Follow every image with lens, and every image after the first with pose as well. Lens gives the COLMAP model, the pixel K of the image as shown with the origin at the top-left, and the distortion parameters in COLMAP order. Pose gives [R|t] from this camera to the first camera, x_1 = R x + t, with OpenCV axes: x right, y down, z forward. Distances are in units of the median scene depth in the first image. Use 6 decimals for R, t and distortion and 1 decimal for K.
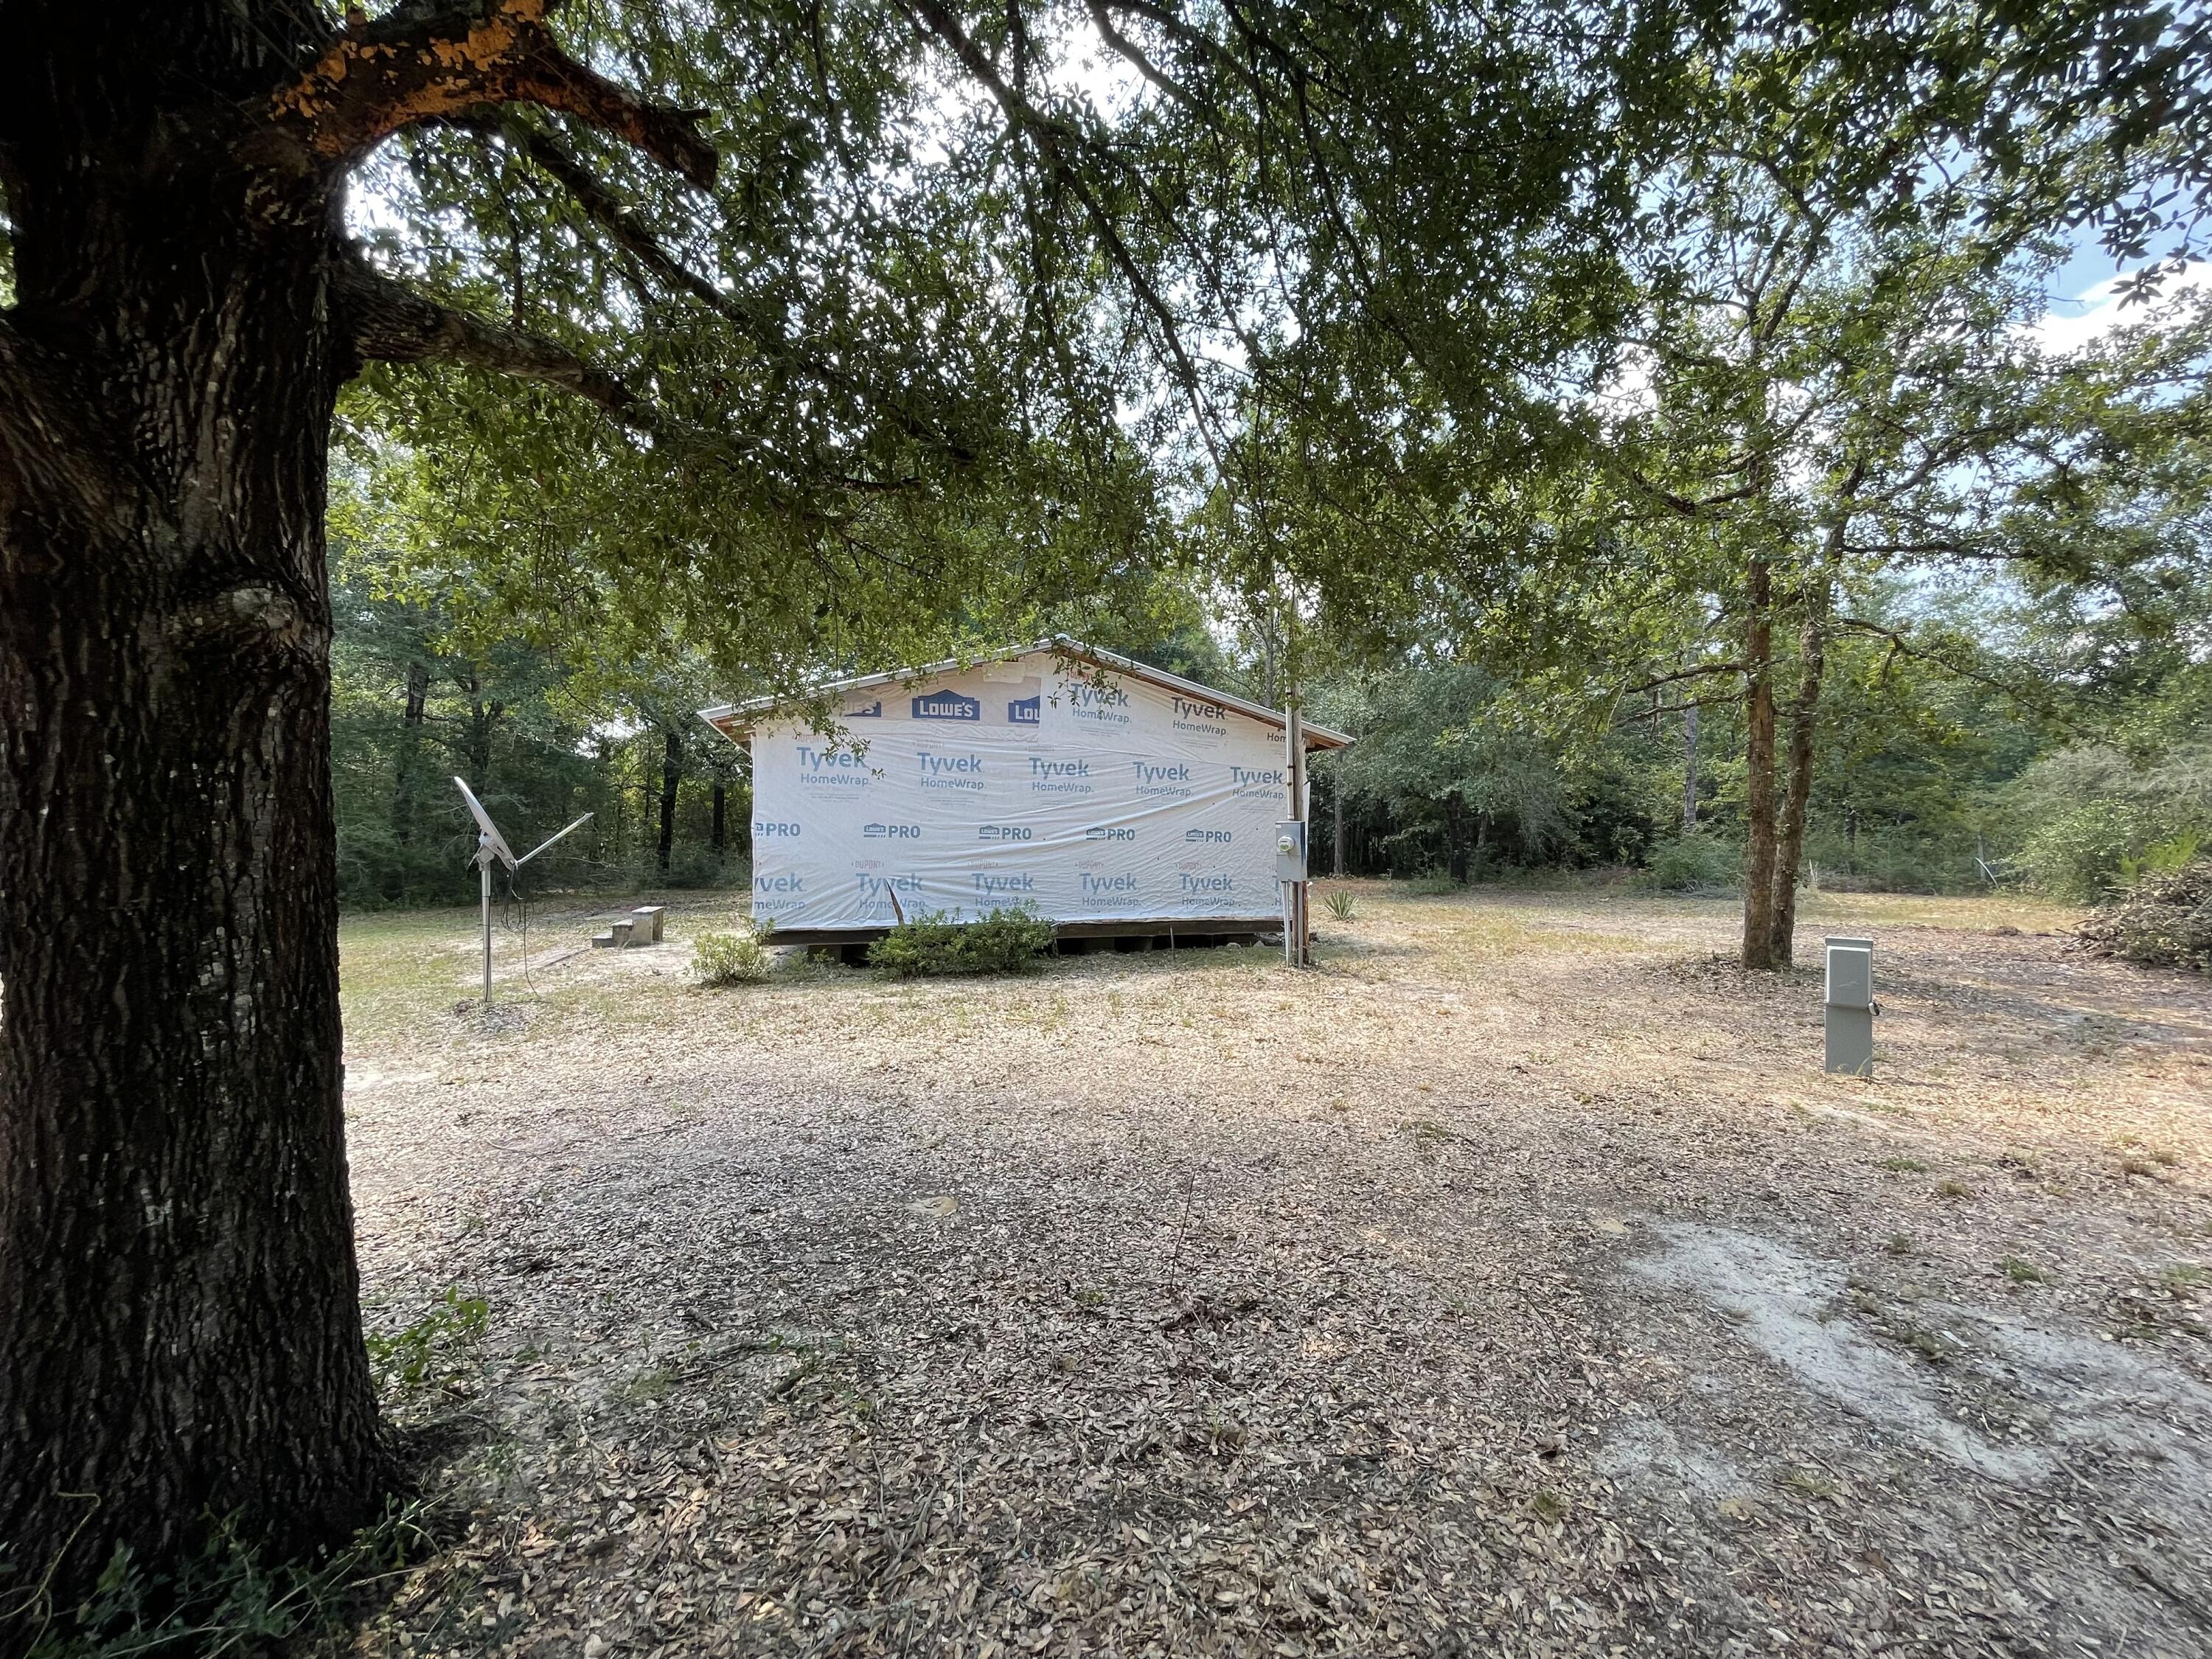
lens RADIAL K [[889.9, 0, 1115.9], [0, 889.9, 831.3], [0, 0, 1]] dist [0.014246, -0.007153]
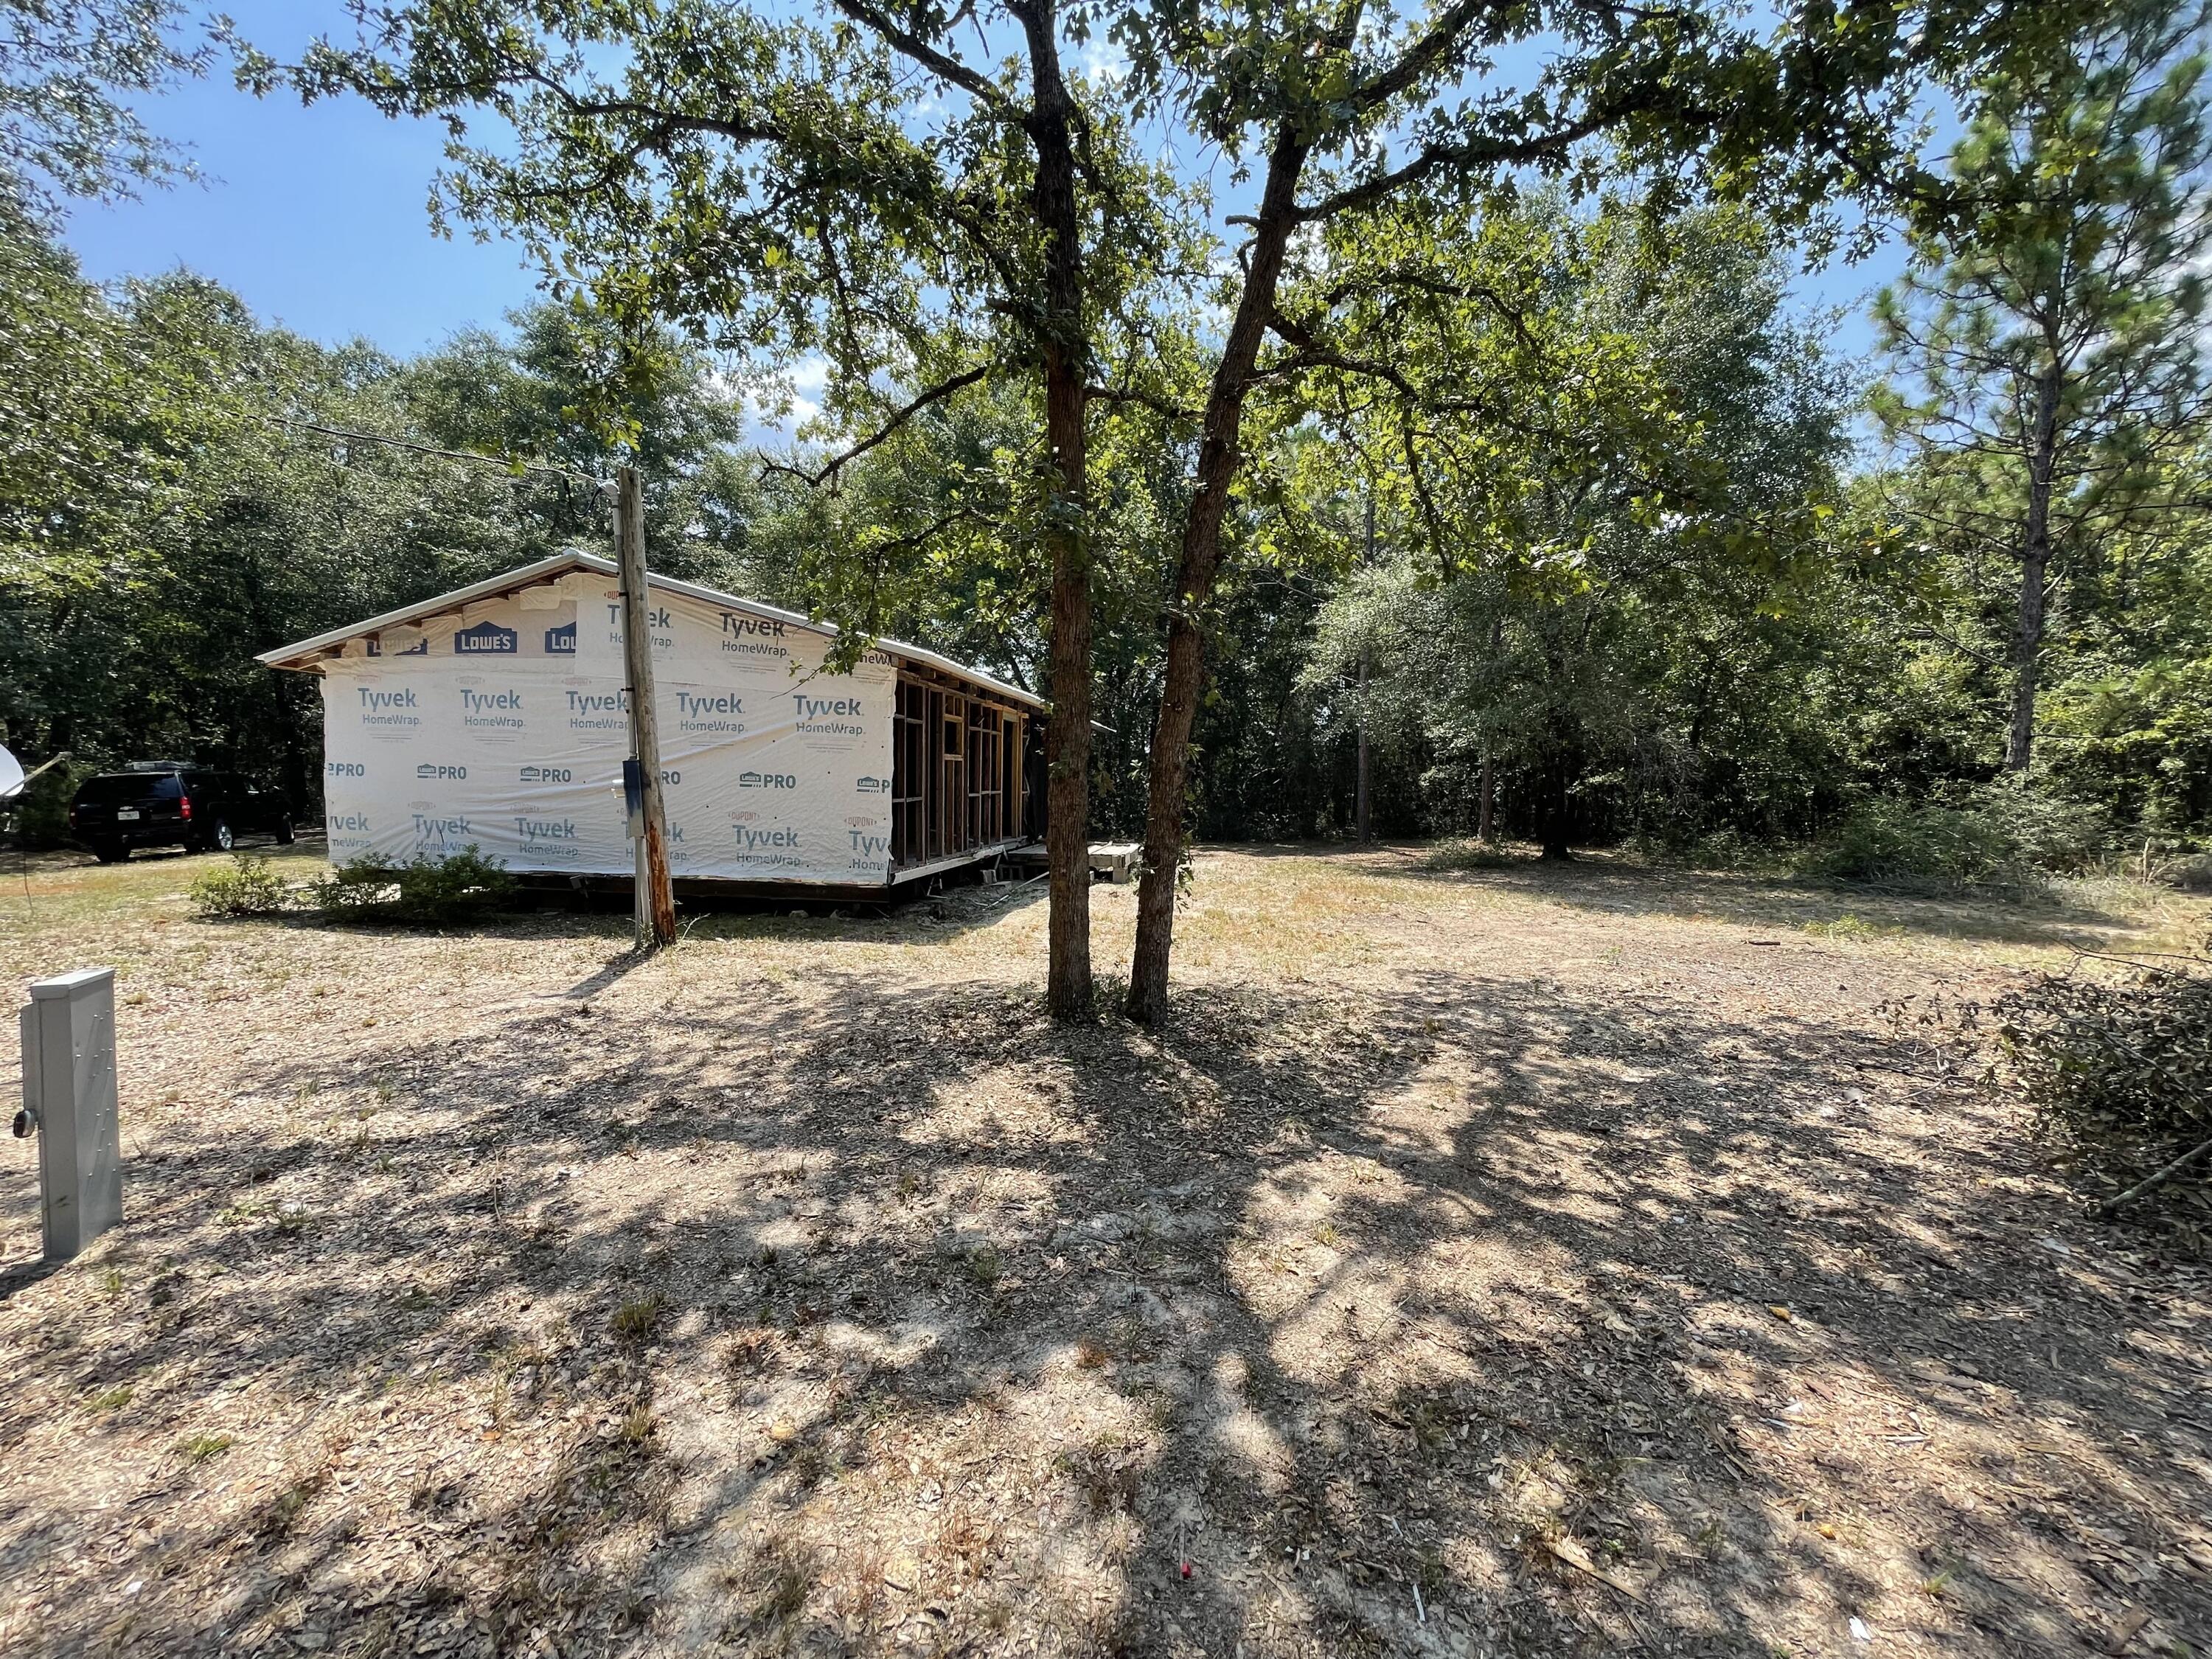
lens RADIAL K [[902.1, 0, 1106.0], [0, 902.1, 829.5], [0, 0, 1]] dist [-0.001677, -0.000187]
pose [[0.903571, 0.031965, -0.427245, 0.779375], [-0.007752, 0.998269, 0.058292, -0.000531], [0.428369, -0.049359, 0.902255, 0.394831]]
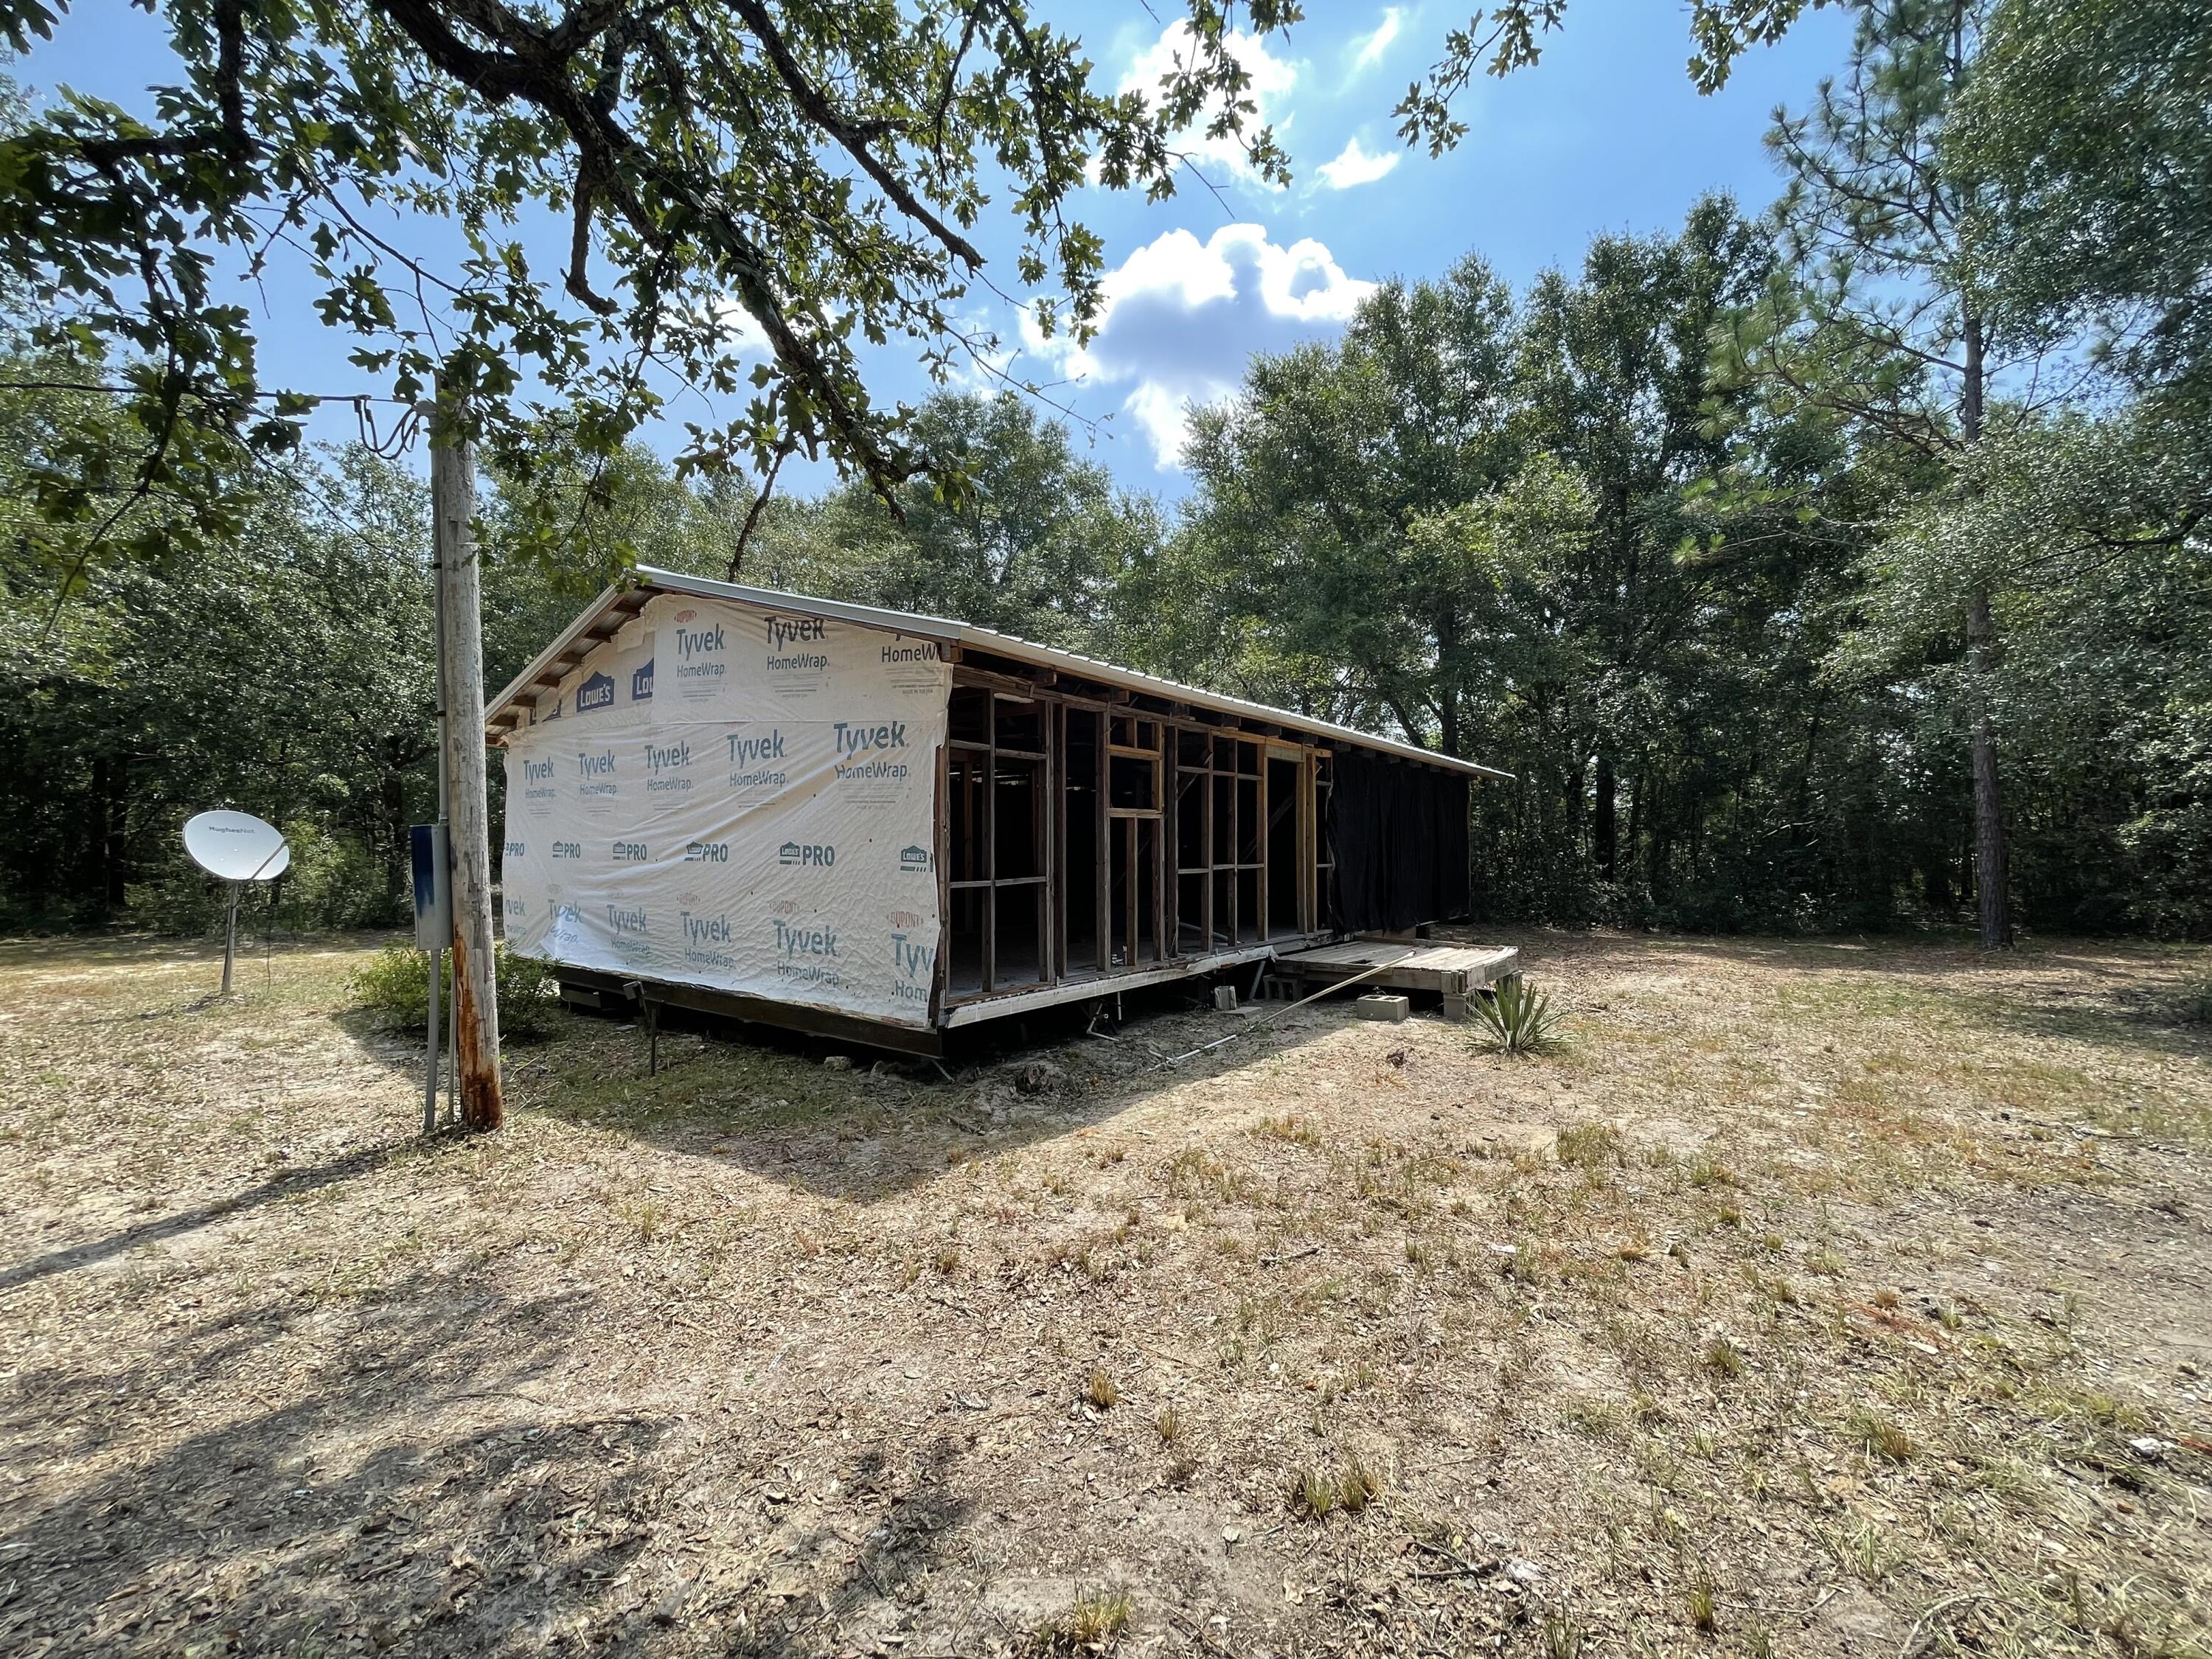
lens RADIAL K [[889.9, 0, 1115.9], [0, 889.9, 831.3], [0, 0, 1]] dist [0.014246, -0.007153]
pose [[0.596314, -0.023715, -0.802401, 0.691411], [0.011734, 0.999714, -0.020826, 0.005015], [0.802666, 0.003003, 0.596422, 0.860057]]
